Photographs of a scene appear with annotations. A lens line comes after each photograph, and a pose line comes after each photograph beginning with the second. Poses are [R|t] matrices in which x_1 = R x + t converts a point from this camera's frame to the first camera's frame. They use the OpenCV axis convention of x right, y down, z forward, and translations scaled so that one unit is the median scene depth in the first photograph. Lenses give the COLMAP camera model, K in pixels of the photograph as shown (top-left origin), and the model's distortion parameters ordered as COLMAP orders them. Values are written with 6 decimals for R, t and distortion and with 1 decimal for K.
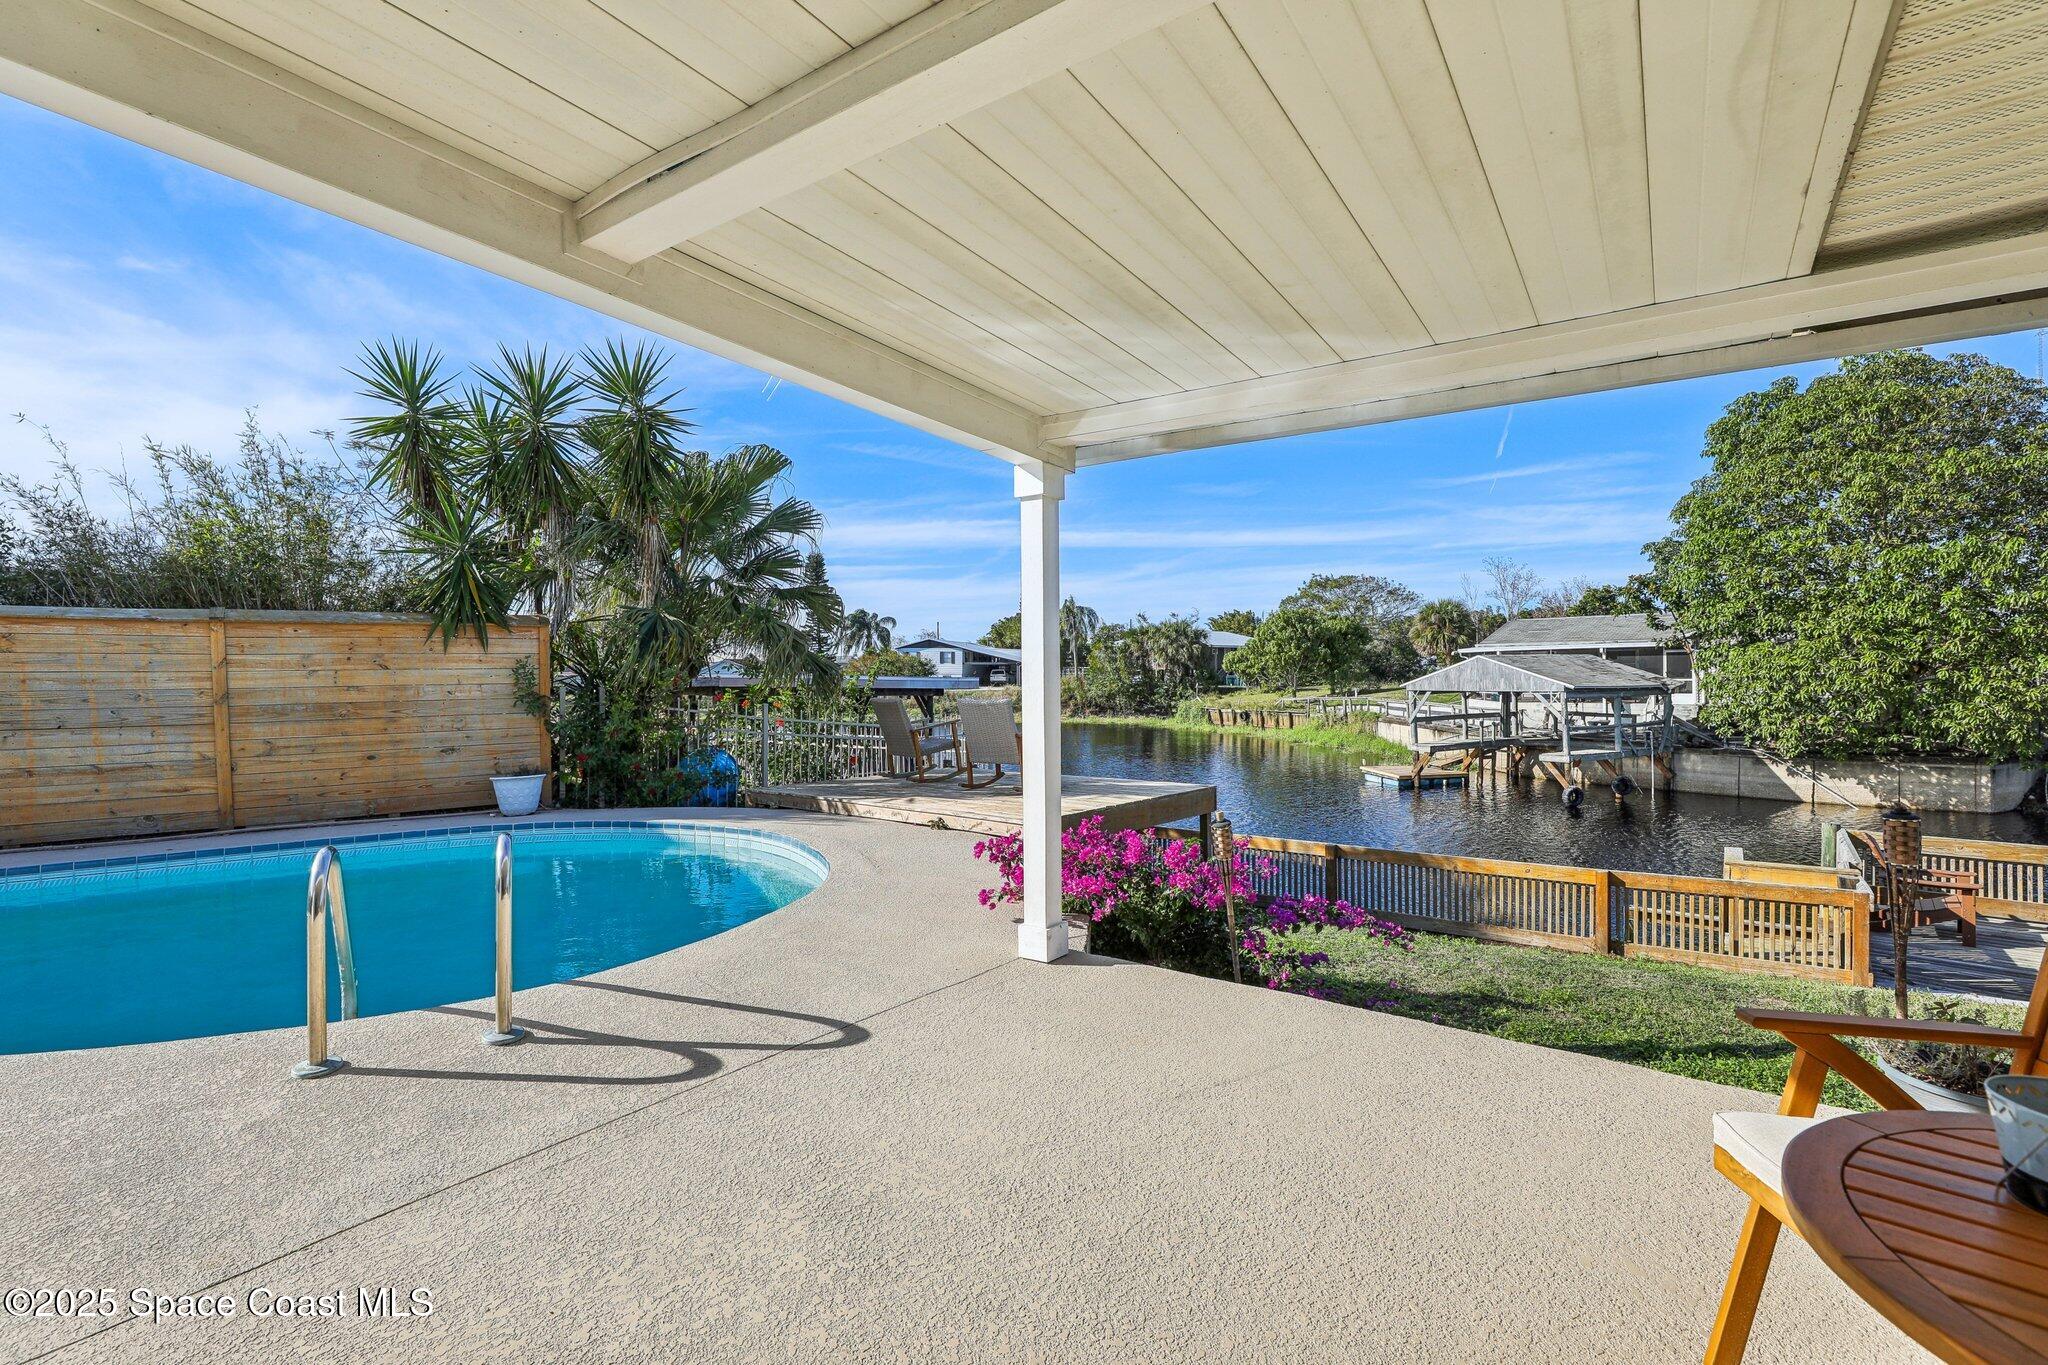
lens RADIAL K [[936.9, 0, 975.8], [0, 936.9, 671.6], [0, 0, 1]] dist [0.003497, -0.000065]
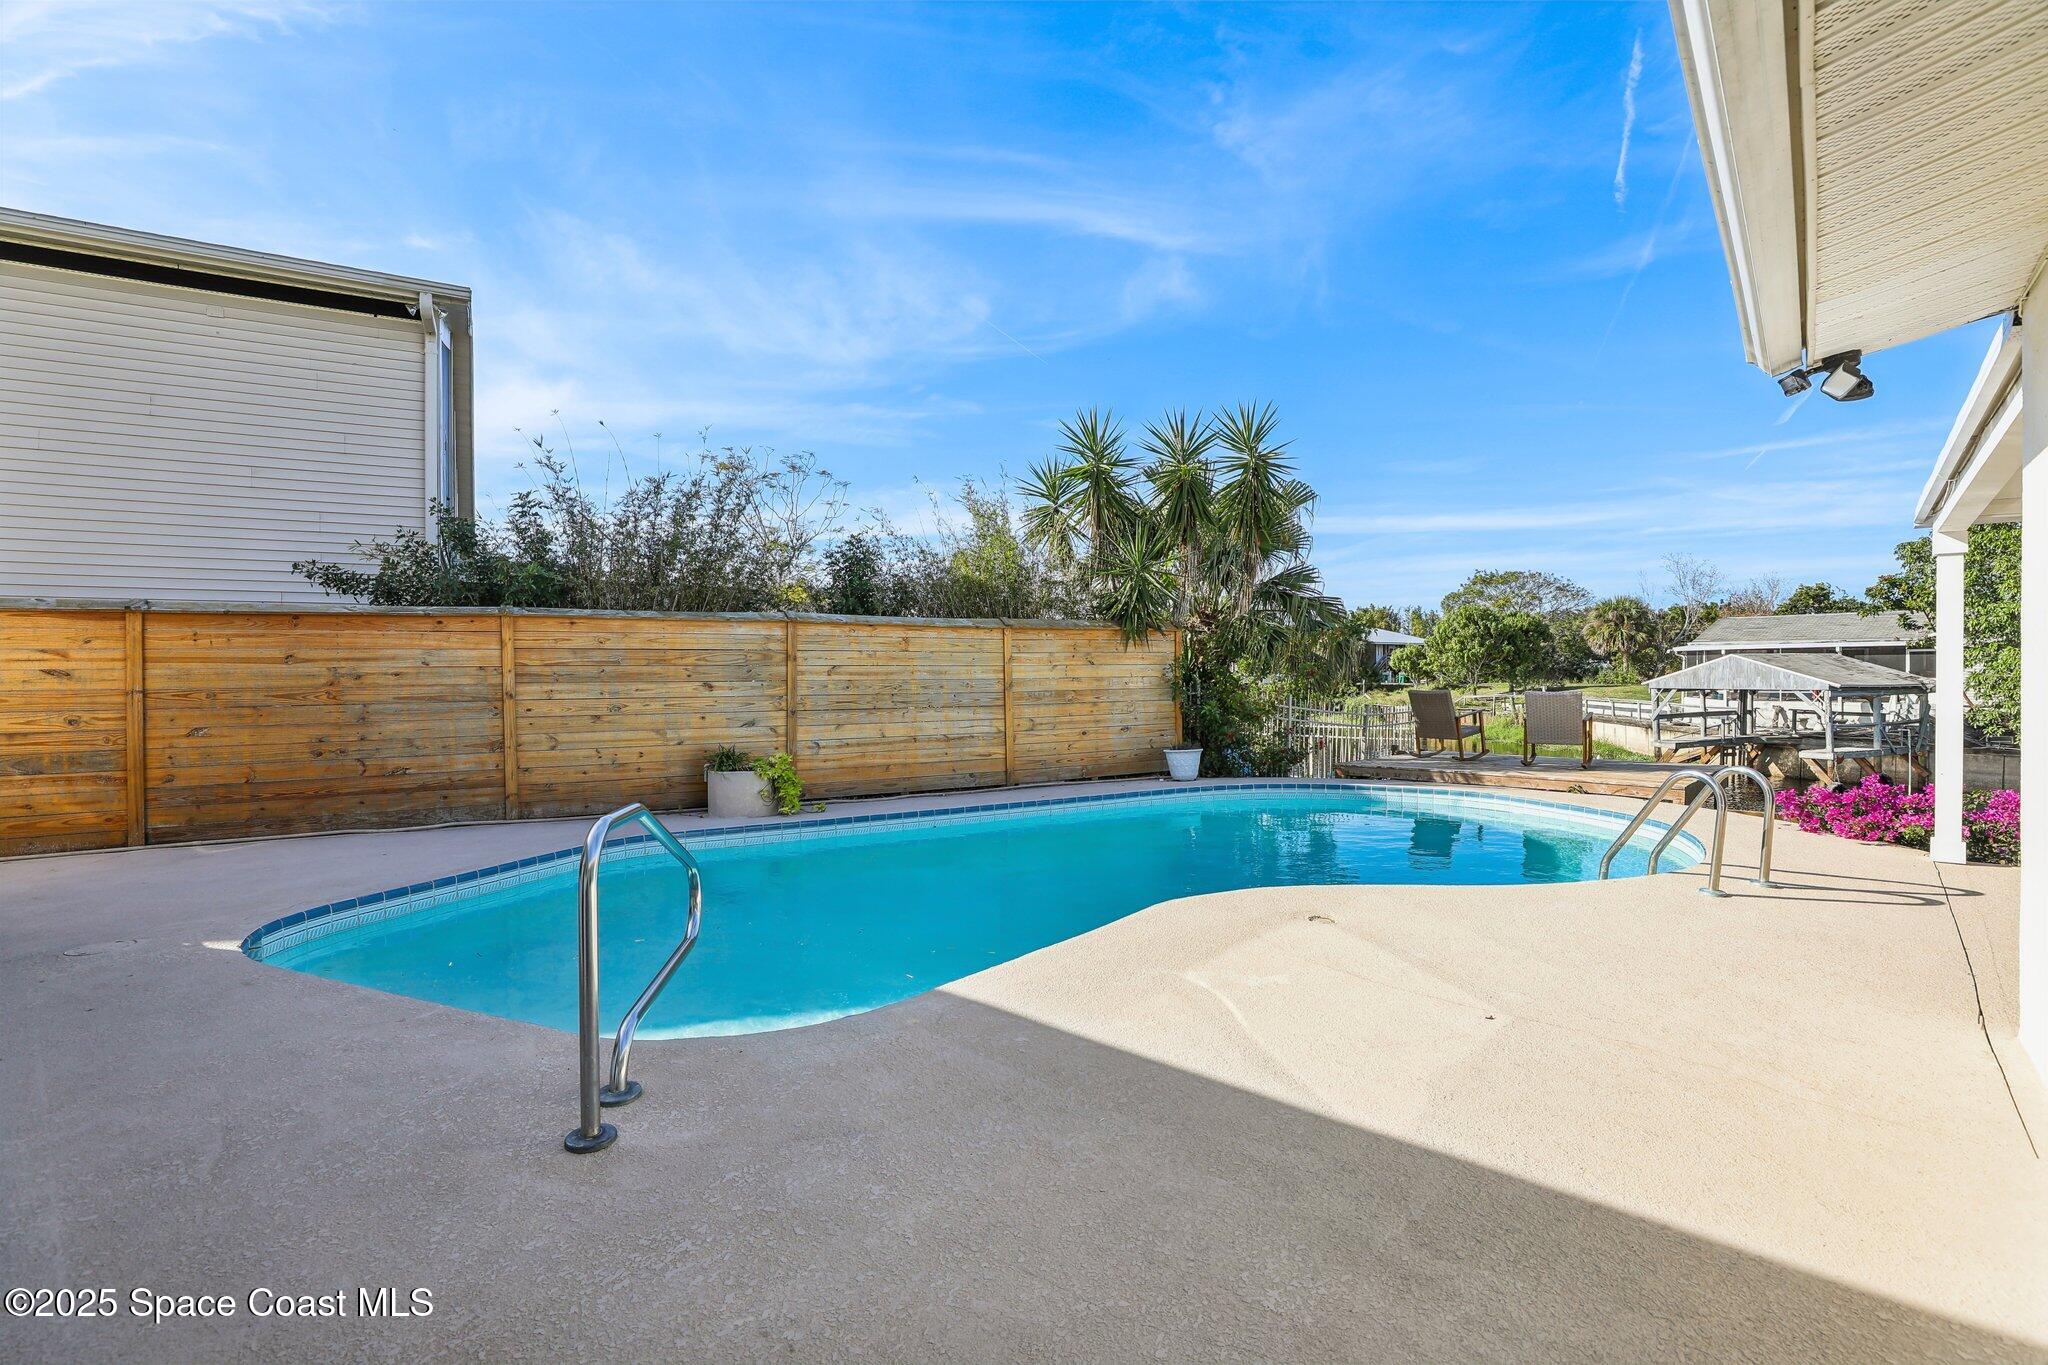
lens RADIAL K [[936.9, 0, 1017.6], [0, 936.9, 674.8], [0, 0, 1]] dist [0.003497, -0.000065]
pose [[0.997539, 0.006420, -0.069813, -0.168982], [-0.005781, 0.999940, 0.009357, -0.000075], [0.069869, -0.008930, 0.997516, -0.076053]]
